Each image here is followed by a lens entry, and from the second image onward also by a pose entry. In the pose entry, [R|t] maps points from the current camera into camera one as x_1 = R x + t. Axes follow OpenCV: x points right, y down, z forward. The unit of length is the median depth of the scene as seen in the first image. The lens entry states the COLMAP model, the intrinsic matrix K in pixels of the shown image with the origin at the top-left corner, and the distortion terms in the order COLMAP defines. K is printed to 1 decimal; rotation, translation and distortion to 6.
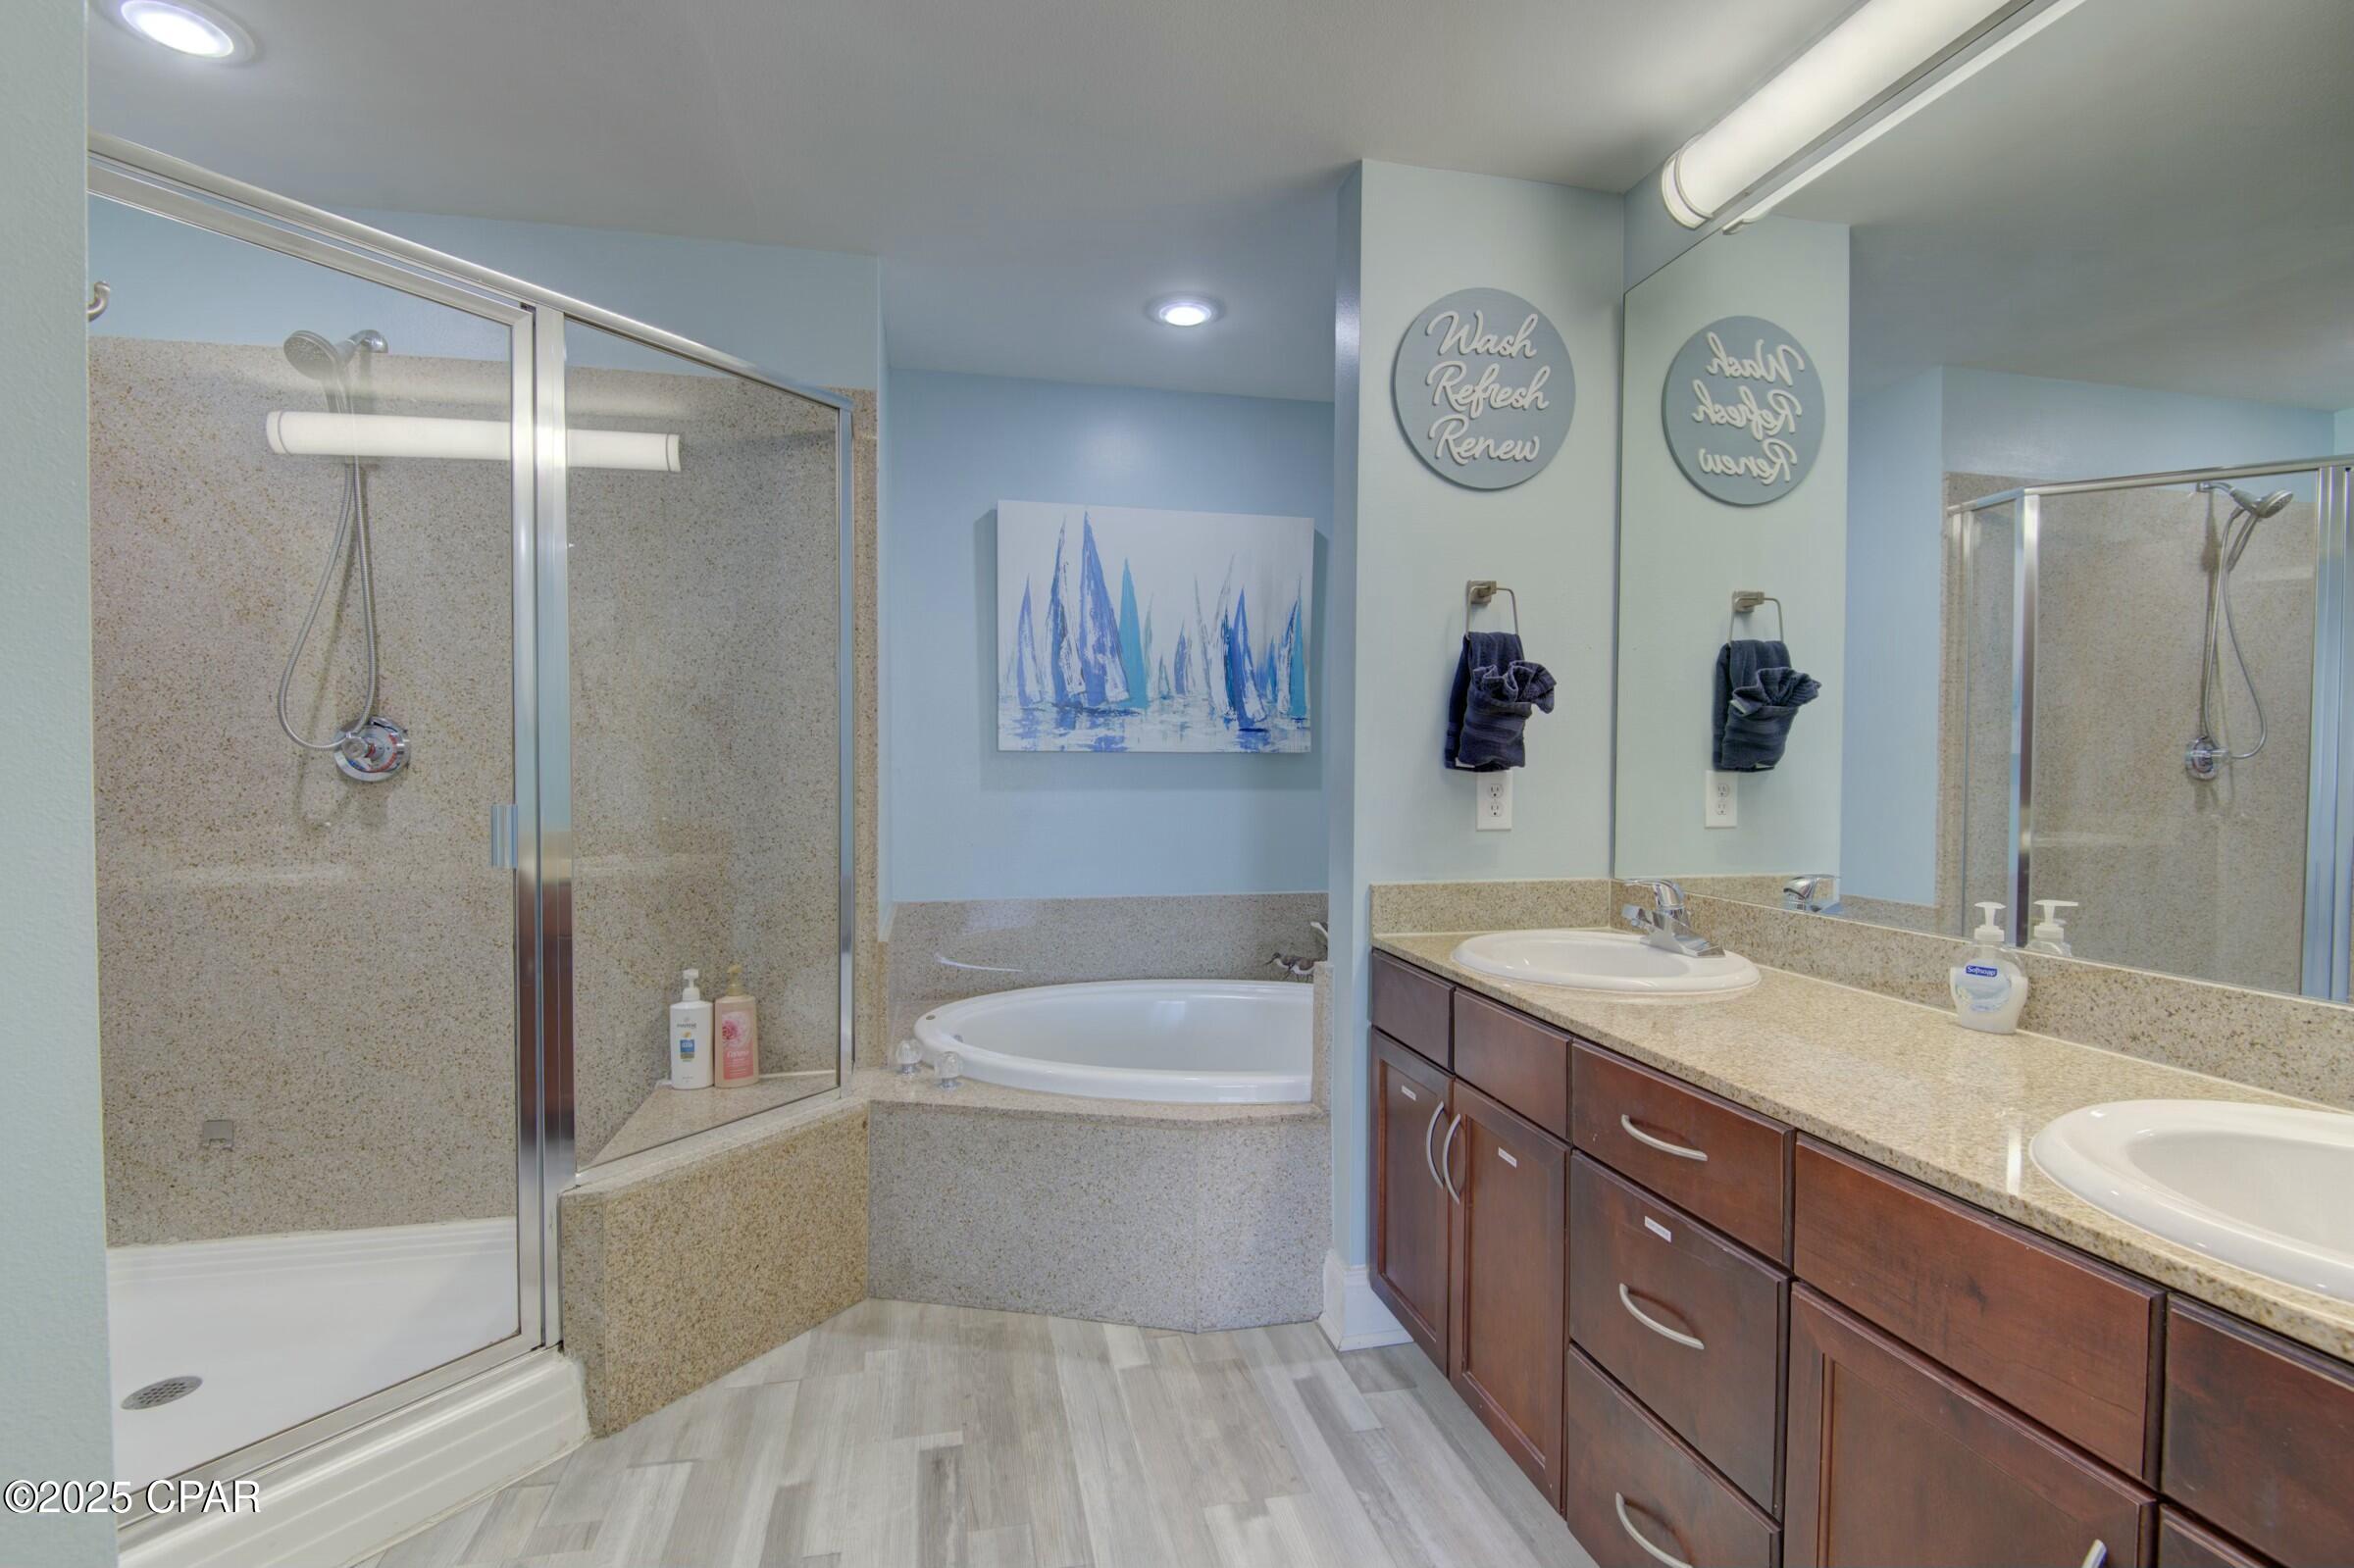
lens RADIAL K [[1062.2, 0, 1177.0], [0, 1062.2, 784.0], [0, 0, 1]] dist [0.021996, -0.022688]
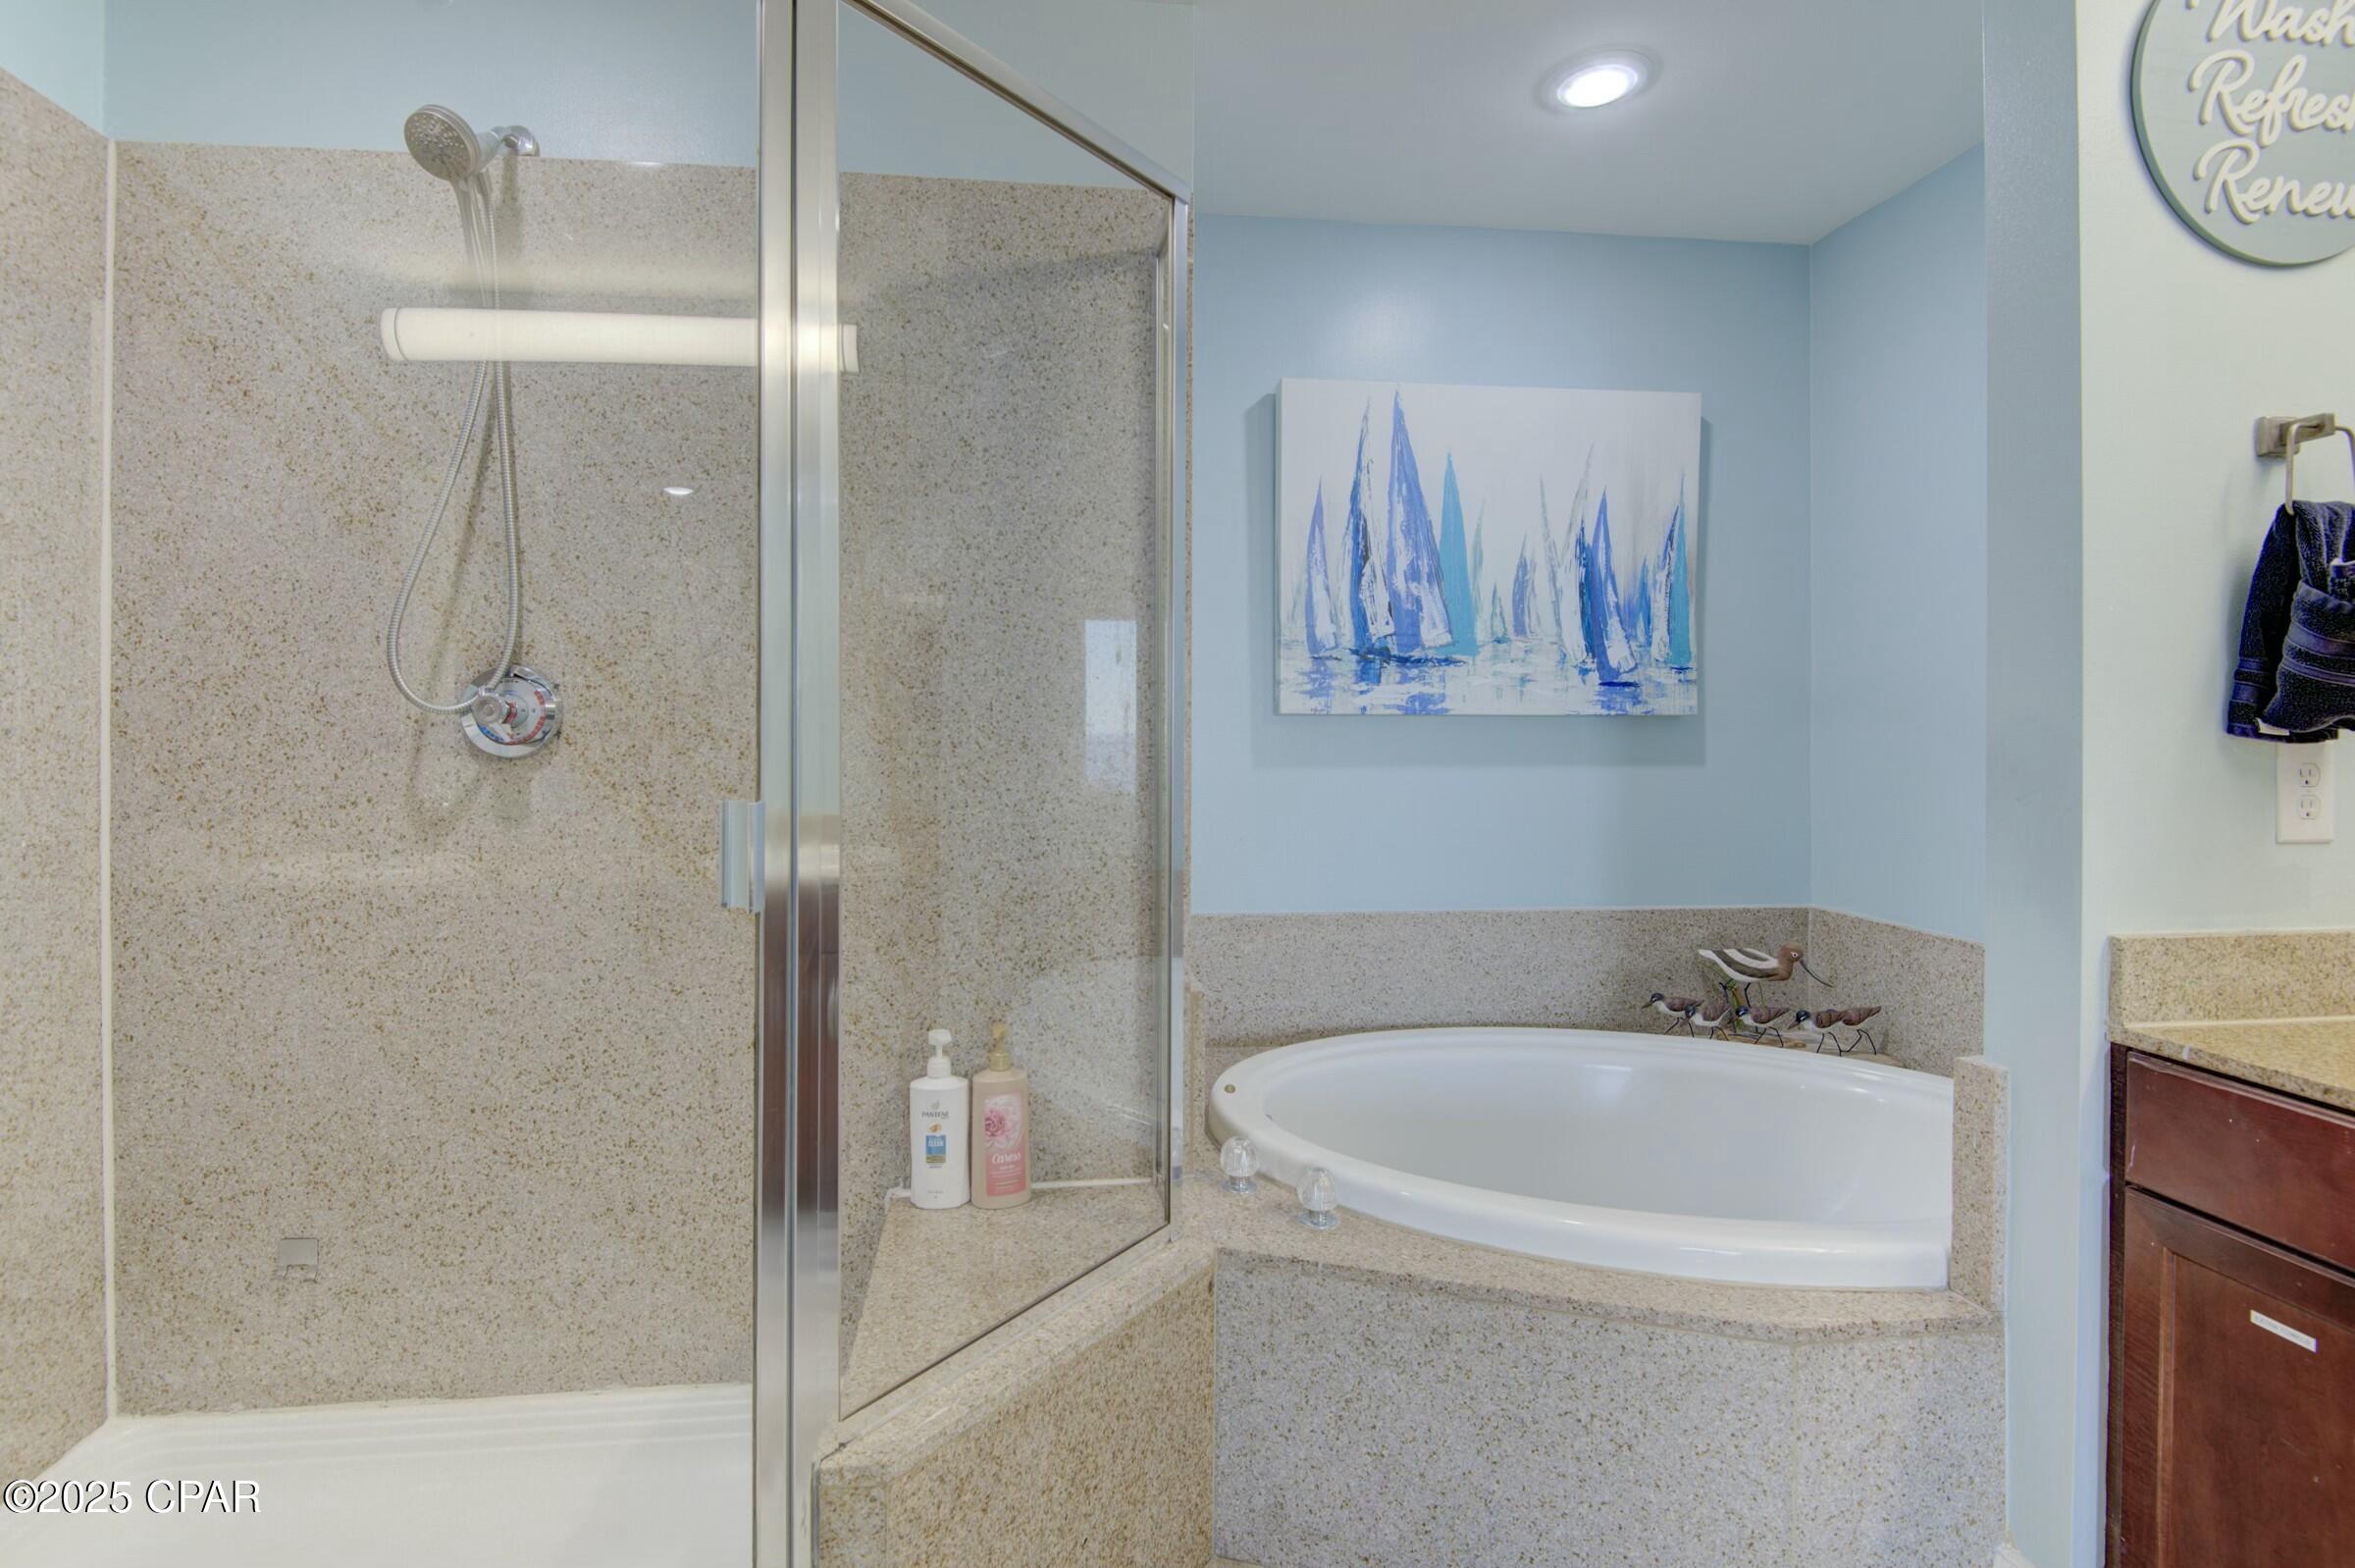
lens RADIAL K [[1152.4, 0, 1170.7], [0, 1152.4, 724.9], [0, 0, 1]] dist [0.031342, -0.031836]
pose [[0.994103, -0.002337, -0.108417, -0.235905], [-0.000349, 0.999694, -0.024747, -0.004922], [0.108441, 0.024639, 0.993797, 0.282762]]
